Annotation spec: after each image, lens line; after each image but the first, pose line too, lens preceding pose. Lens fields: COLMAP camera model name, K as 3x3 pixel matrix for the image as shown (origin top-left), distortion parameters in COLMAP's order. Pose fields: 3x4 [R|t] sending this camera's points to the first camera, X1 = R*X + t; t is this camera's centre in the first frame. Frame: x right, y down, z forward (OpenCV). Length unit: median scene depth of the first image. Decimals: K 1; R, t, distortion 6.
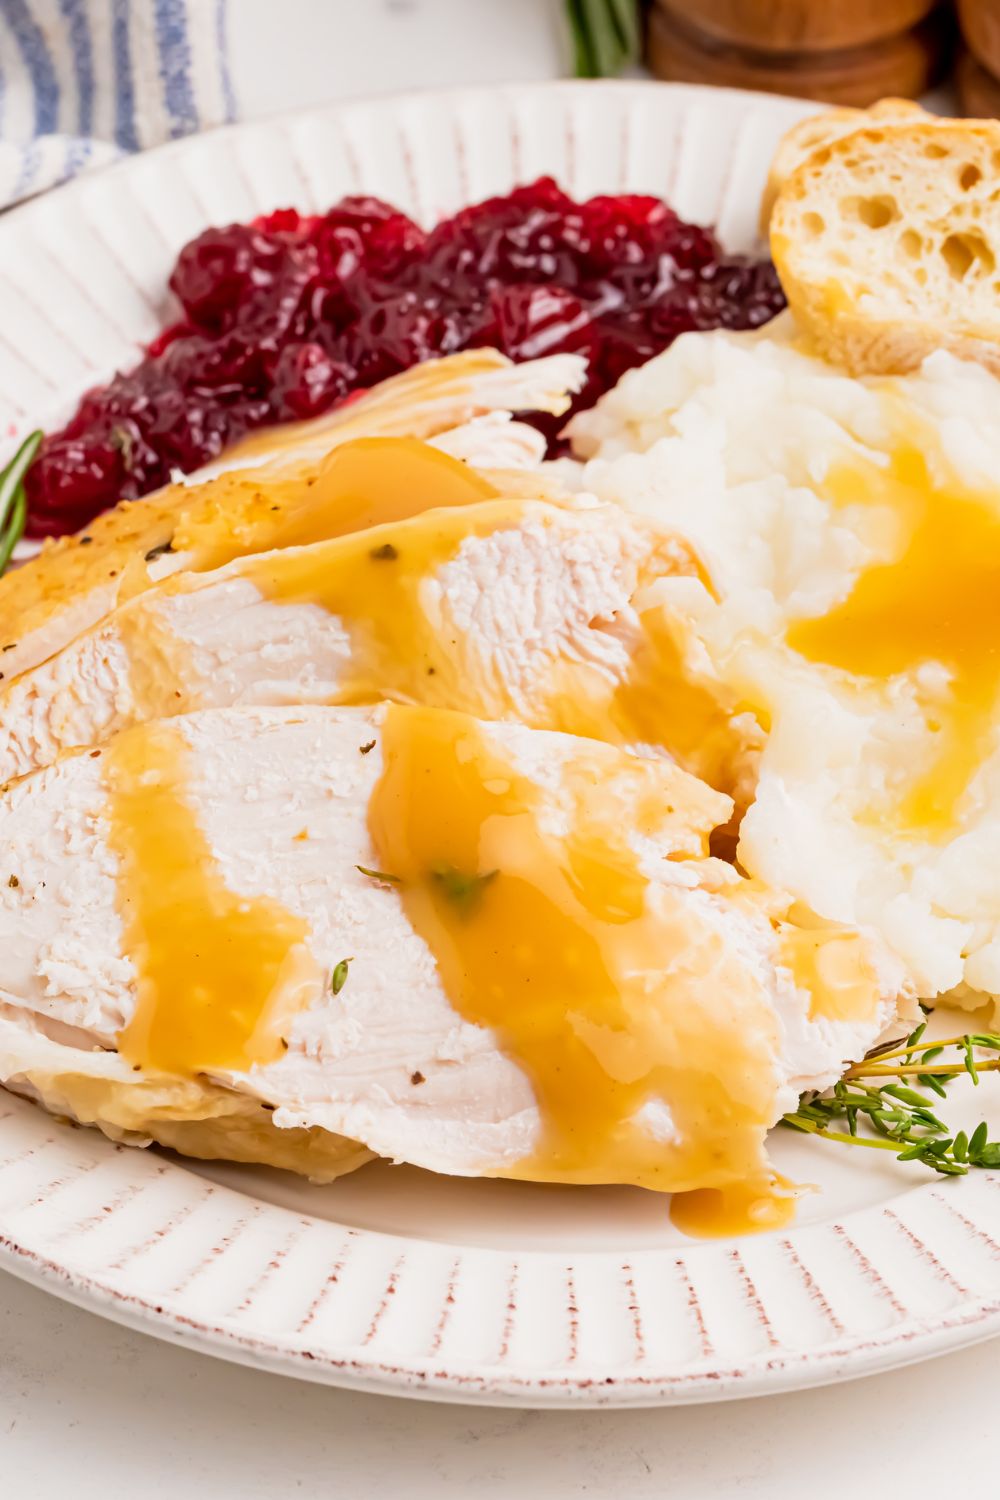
lens RADIAL K [[7267.4, 0, 499.2], [0, 7267.4, 744.6], [0, 0, 1]] dist [0.018569, 0.000000]
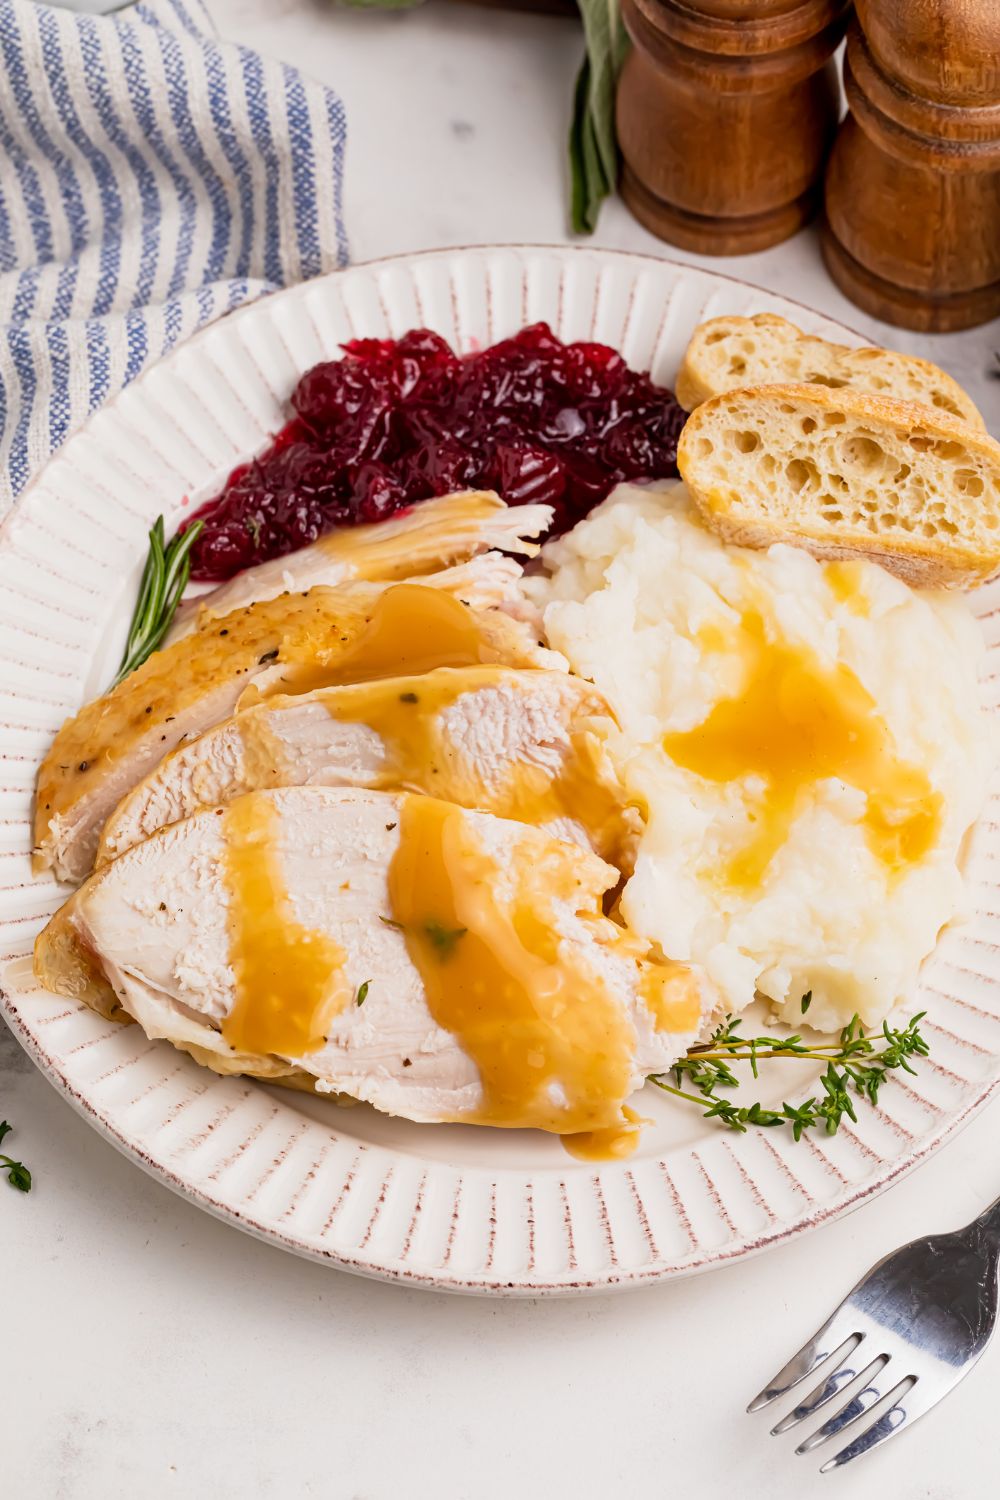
lens RADIAL K [[4744.7, 0, 501.1], [0, 4744.7, 761.0], [0, 0, 1]] dist [0.058288, 0.000000]
pose [[0.997810, 0.065572, -0.008694, 0.013745], [-0.060026, 0.952850, 0.297445, -0.319072], [0.027788, -0.296272, 0.954699, 0.019656]]
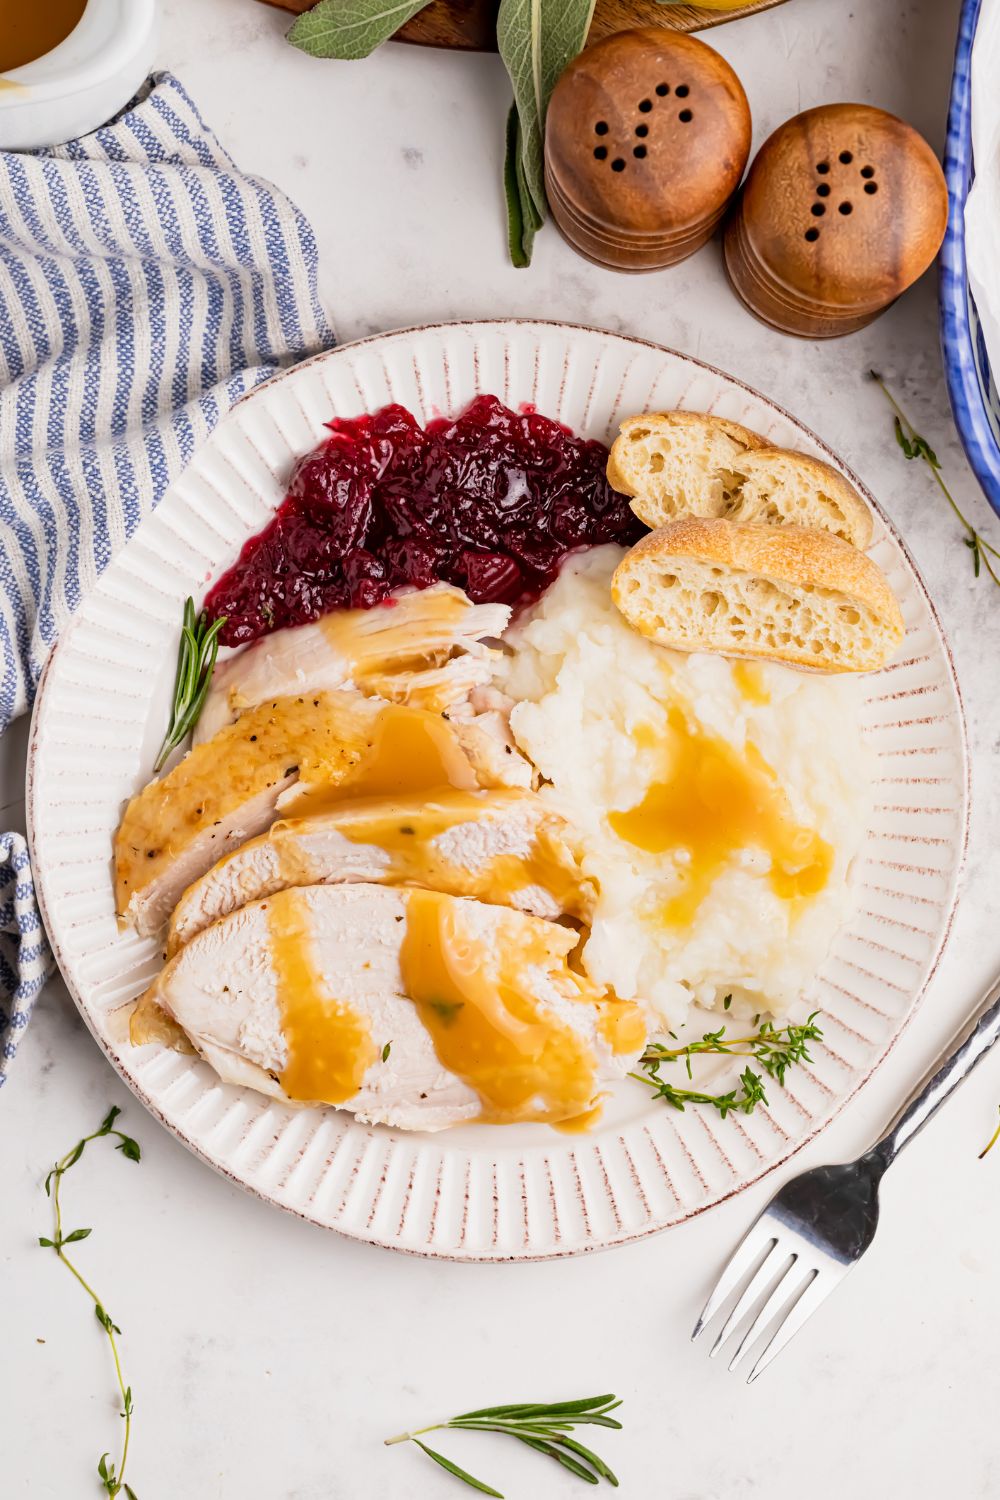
lens RADIAL K [[4744.7, 0, 535.8], [0, 4744.7, 757.6], [0, 0, 1]] dist [0.058288, 0.000000]
pose [[0.999611, 0.007681, 0.026795, -0.015735], [-0.024462, 0.702597, 0.711168, -0.961332], [-0.013364, -0.711547, 0.702511, 0.105116]]
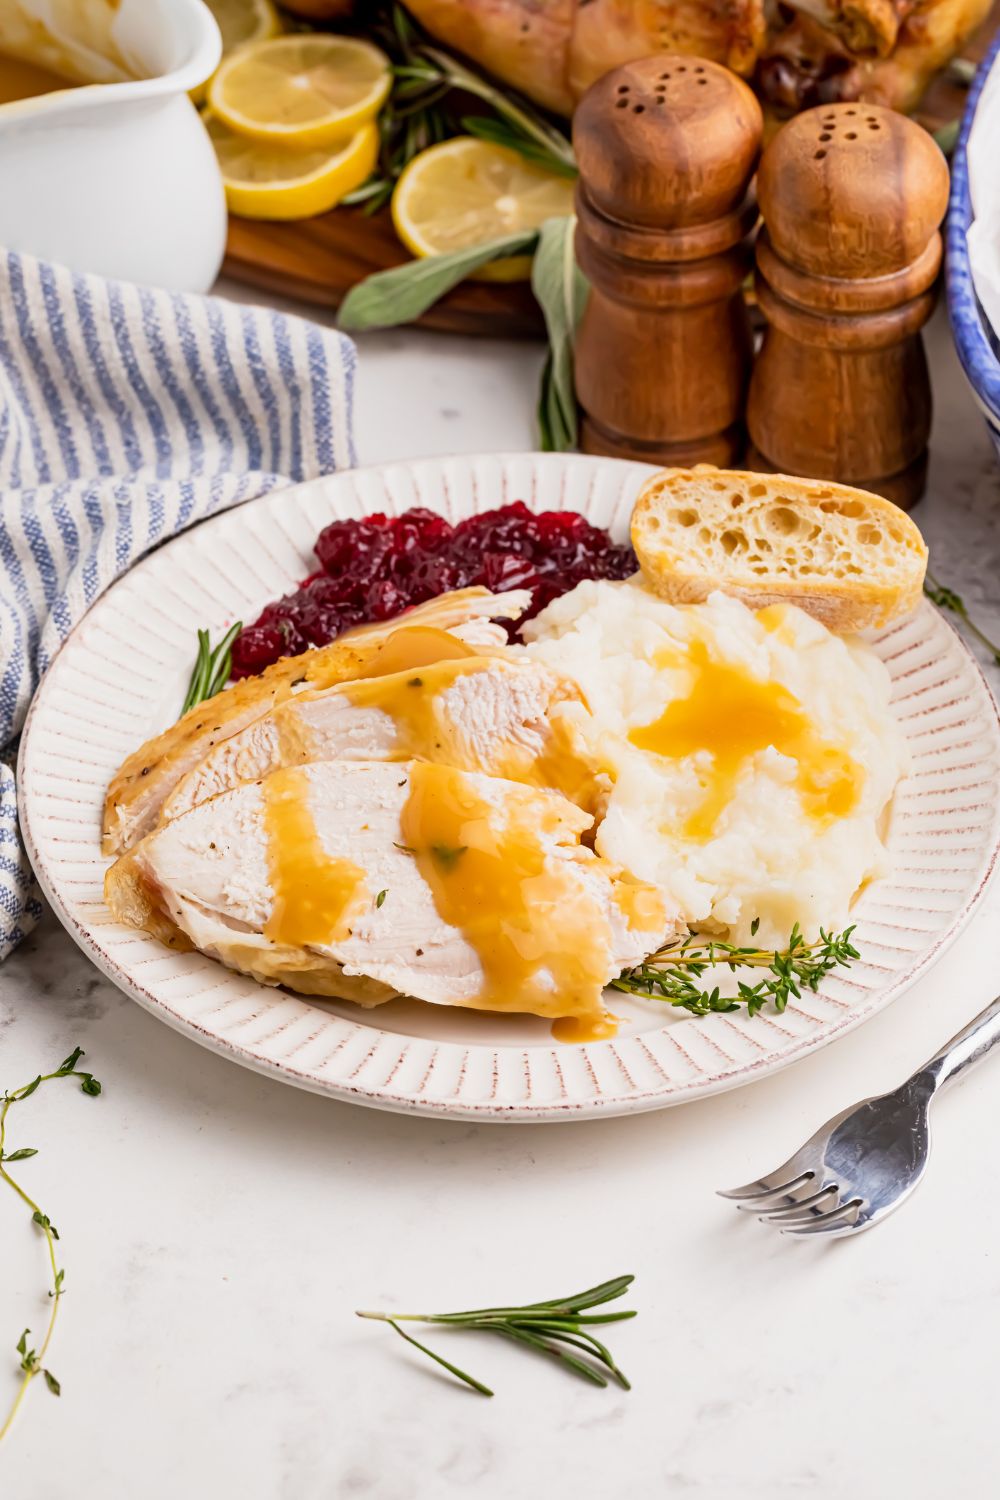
lens RADIAL K [[4744.7, 0, 545.4], [0, 4744.7, 725.7], [0, 0, 1]] dist [0.058288, 0.000000]
pose [[0.999355, 0.031813, -0.016672, 0.039133], [-0.032778, 0.997584, -0.061253, 0.059618], [0.014684, 0.061760, 0.997983, -0.235047]]
